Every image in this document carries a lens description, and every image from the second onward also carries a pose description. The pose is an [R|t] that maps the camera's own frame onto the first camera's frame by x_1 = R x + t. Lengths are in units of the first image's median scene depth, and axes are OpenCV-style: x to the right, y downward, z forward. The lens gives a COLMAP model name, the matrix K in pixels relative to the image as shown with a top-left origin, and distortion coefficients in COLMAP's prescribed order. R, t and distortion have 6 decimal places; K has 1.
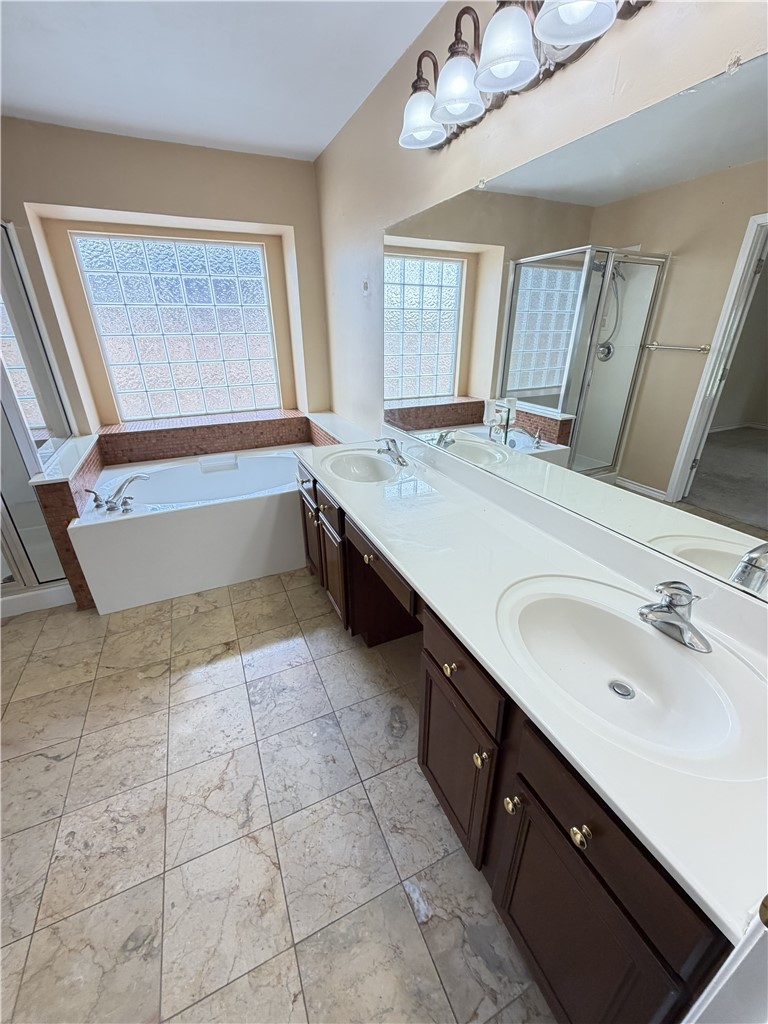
lens RADIAL K [[407.7, 0, 384.4], [0, 407.7, 510.6], [0, 0, 1]] dist [0.000697, 0.000036]
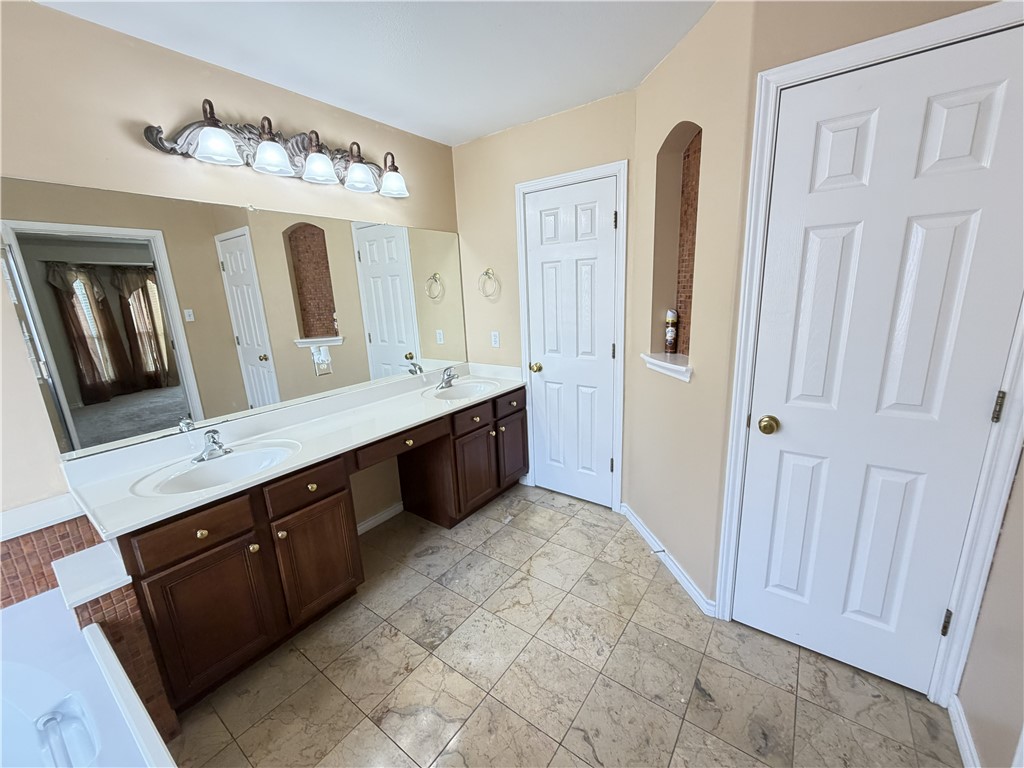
lens RADIAL K [[407.7, 0, 513.8], [0, 407.7, 384.6], [0, 0, 1]] dist [0.000697, 0.000036]
pose [[-0.489319, -0.175912, 0.854179, -1.024433], [0.399551, 0.825388, 0.398866, -0.349874], [-0.775195, 0.536460, -0.333592, 0.760163]]
